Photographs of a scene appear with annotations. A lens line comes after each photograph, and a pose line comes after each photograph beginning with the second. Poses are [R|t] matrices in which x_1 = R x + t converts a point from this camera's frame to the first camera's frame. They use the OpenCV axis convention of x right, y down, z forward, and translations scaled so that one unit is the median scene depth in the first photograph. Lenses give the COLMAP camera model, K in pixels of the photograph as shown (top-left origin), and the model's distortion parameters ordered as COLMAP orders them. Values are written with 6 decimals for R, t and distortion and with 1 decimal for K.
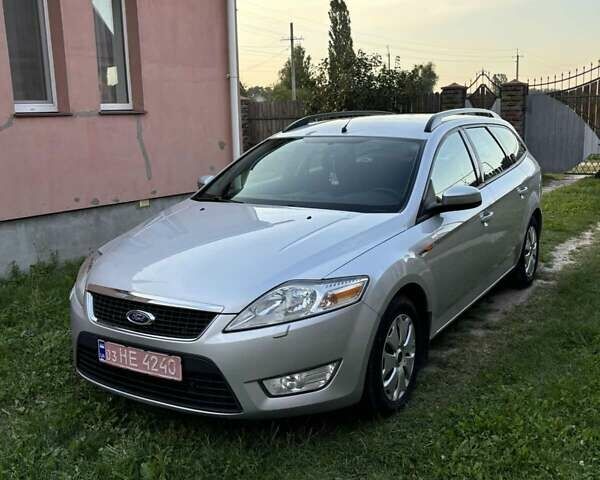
lens RADIAL K [[668.4, 0, 300.0], [0, 668.4, 240.0], [0, 0, 1]] dist [0.074806, -0.024691]
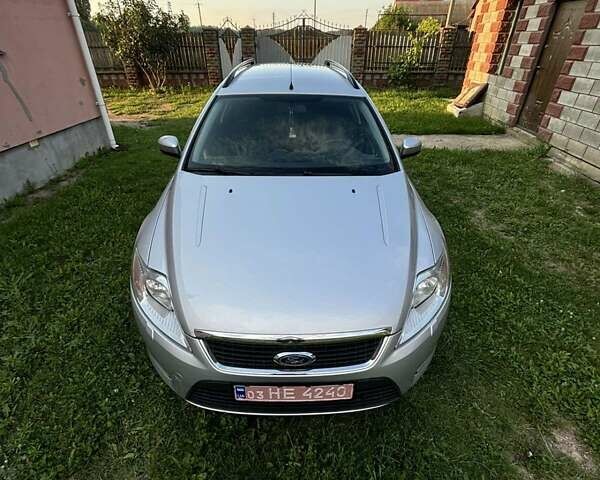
lens RADIAL K [[323.2, 0, 300.0], [0, 323.2, 240.0], [0, 0, 1]] dist [0.002237, 0.000825]
pose [[0.840156, -0.264655, 0.473387, -0.308927], [0.076771, 0.922098, 0.379264, -0.154229], [-0.536884, -0.282298, 0.795024, 0.540665]]
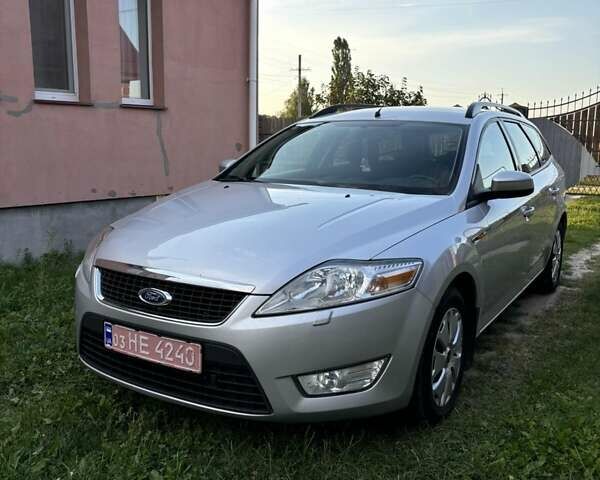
lens RADIAL K [[605.6, 0, 300.0], [0, 605.6, 240.0], [0, 0, 1]] dist [0.042537, 0.010871]
pose [[0.999278, 0.037917, 0.002417, -0.045300], [-0.037848, 0.998994, -0.024037, 0.042759], [-0.003326, 0.023928, 0.999708, 0.177816]]
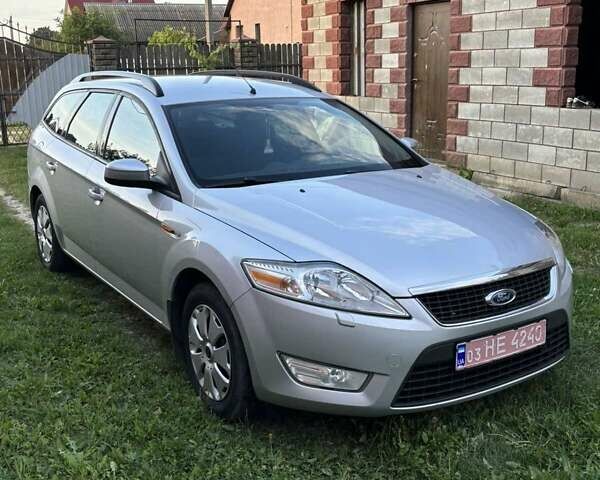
lens RADIAL K [[732.7, 0, 300.0], [0, 732.7, 240.0], [0, 0, 1]] dist [0.065873, -0.026564]
pose [[0.436890, -0.196528, 0.877784, -0.934900], [0.174667, 0.975802, 0.131538, -0.104898], [-0.882394, 0.095852, 0.460645, 0.605813]]
